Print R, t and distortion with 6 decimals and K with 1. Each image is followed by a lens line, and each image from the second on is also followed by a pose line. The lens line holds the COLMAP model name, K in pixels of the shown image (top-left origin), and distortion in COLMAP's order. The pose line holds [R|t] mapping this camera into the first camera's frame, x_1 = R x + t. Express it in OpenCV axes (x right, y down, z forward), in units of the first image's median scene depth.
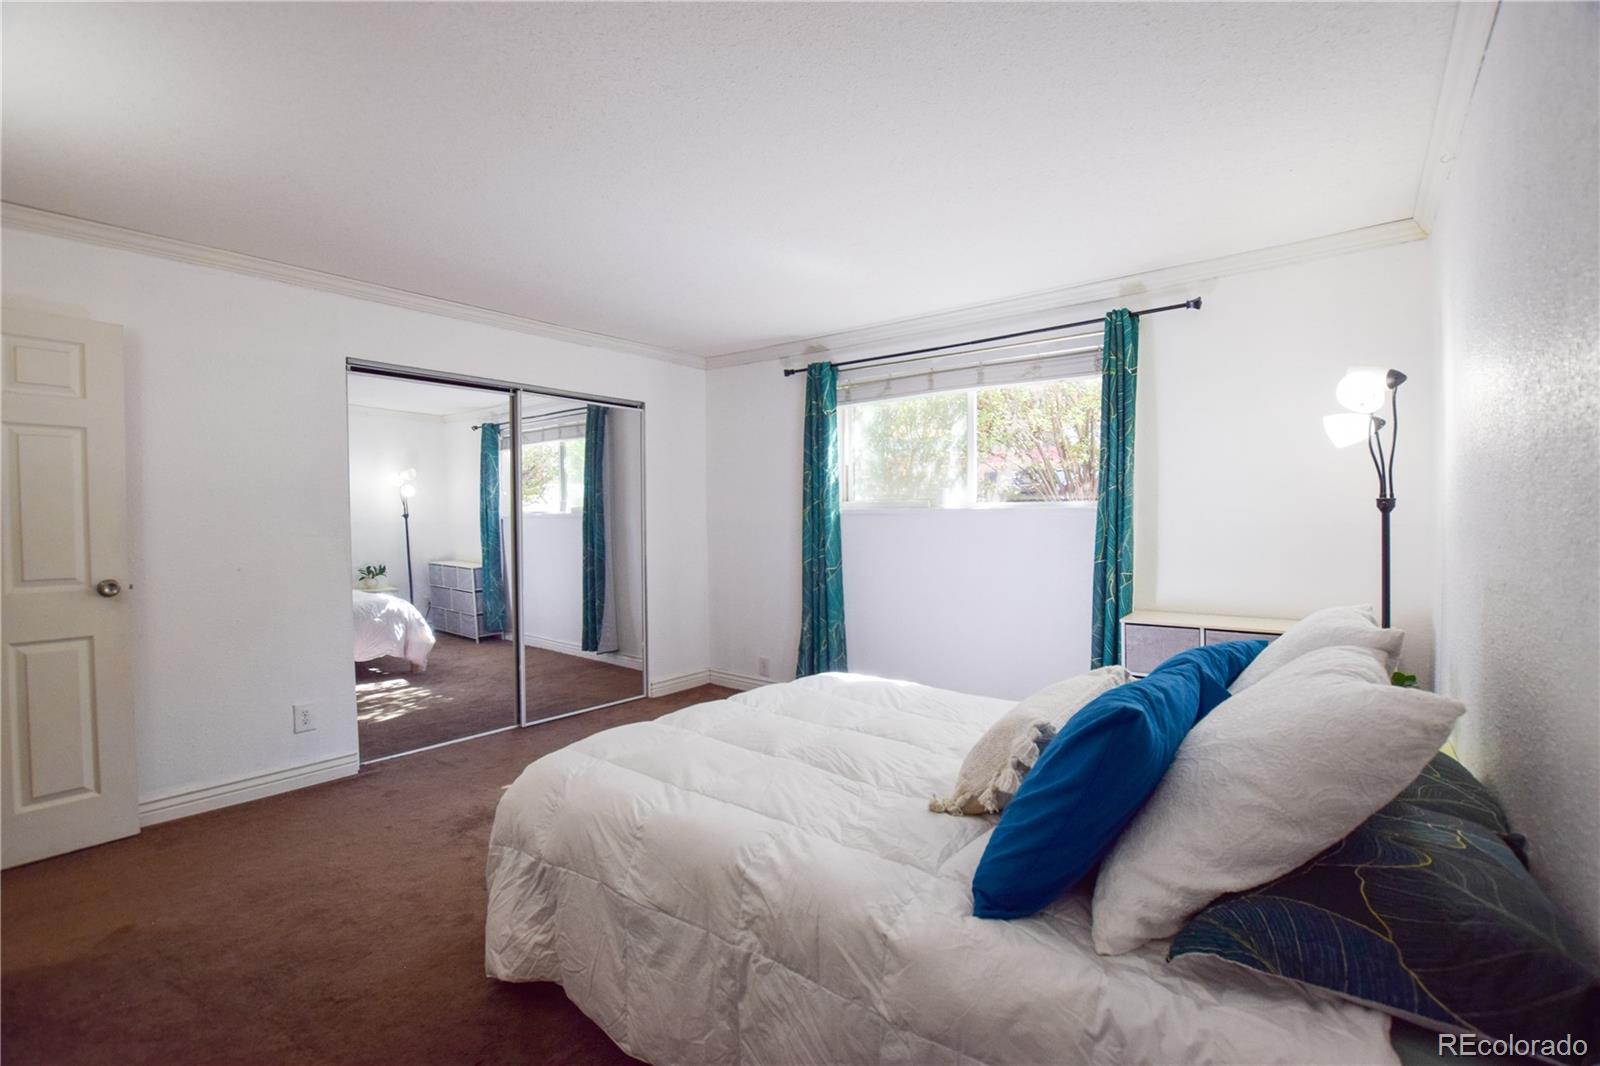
lens RADIAL K [[712.1, 0, 802.8], [0, 712.1, 537.4], [0, 0, 1]] dist [-0.029506, 0.002986]
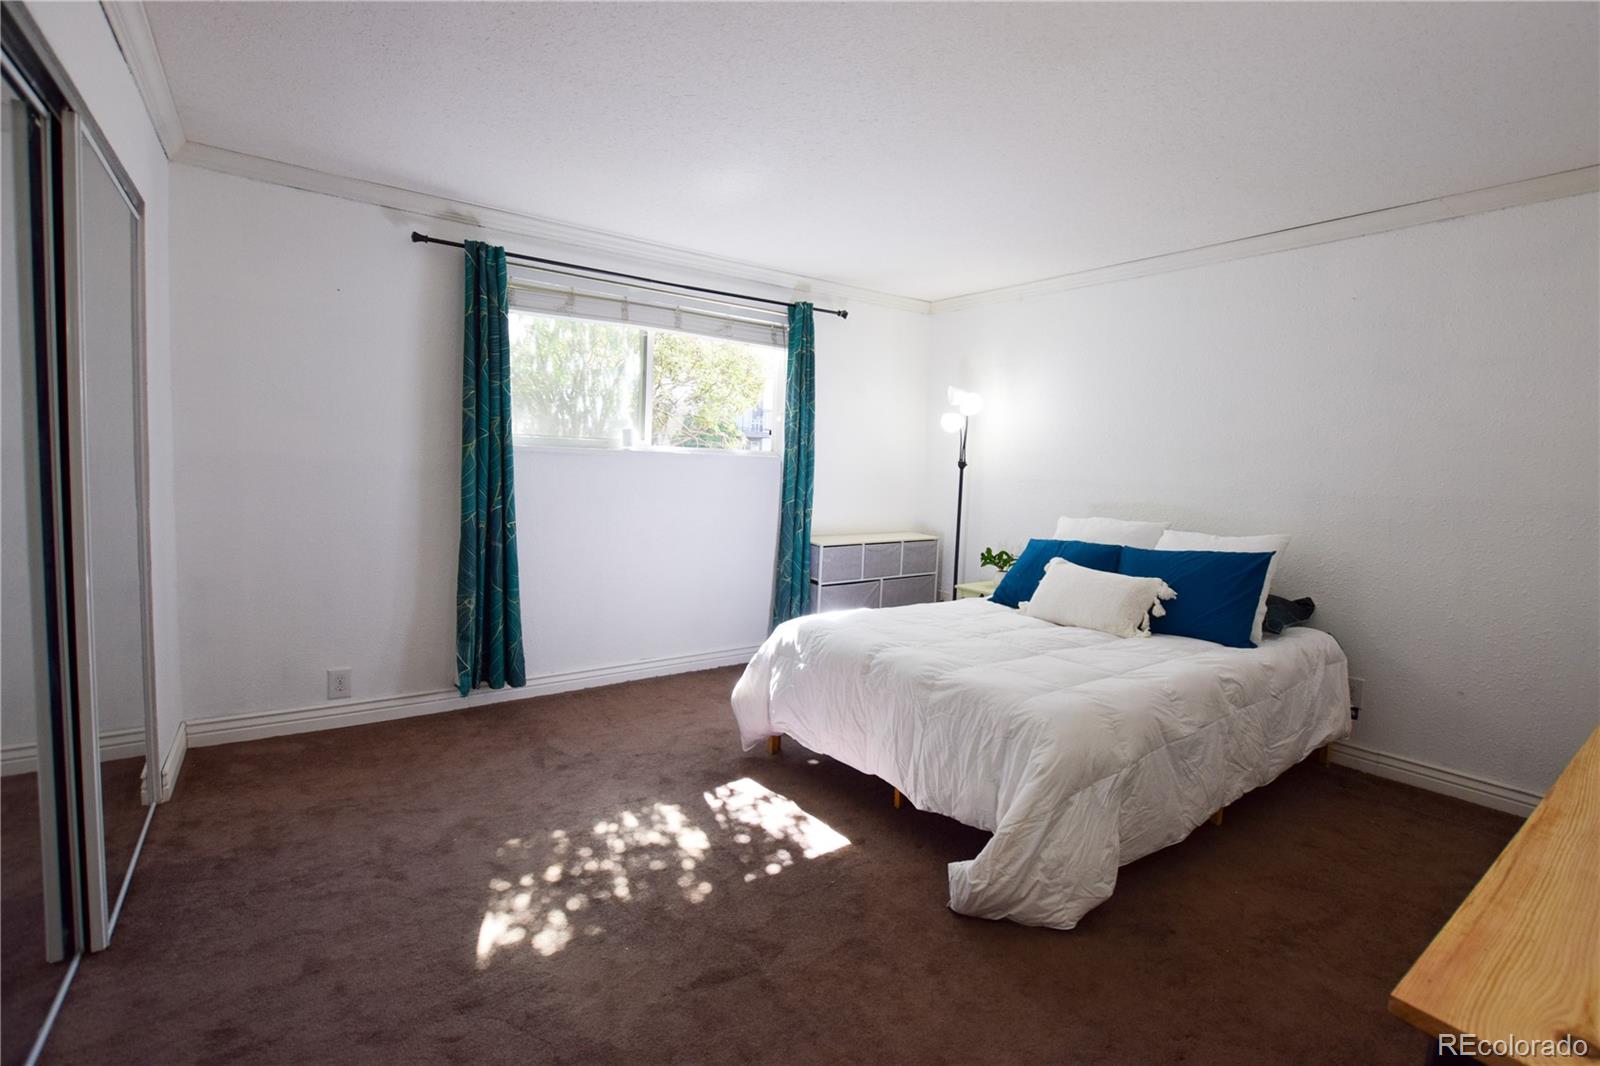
lens RADIAL K [[712.1, 0, 798.6], [0, 712.1, 521.4], [0, 0, 1]] dist [-0.029506, 0.002986]
pose [[0.279378, -0.065511, 0.957944, -0.679555], [-0.008844, 0.997452, 0.070792, -0.016072], [-0.960140, -0.028250, 0.278087, 0.544692]]
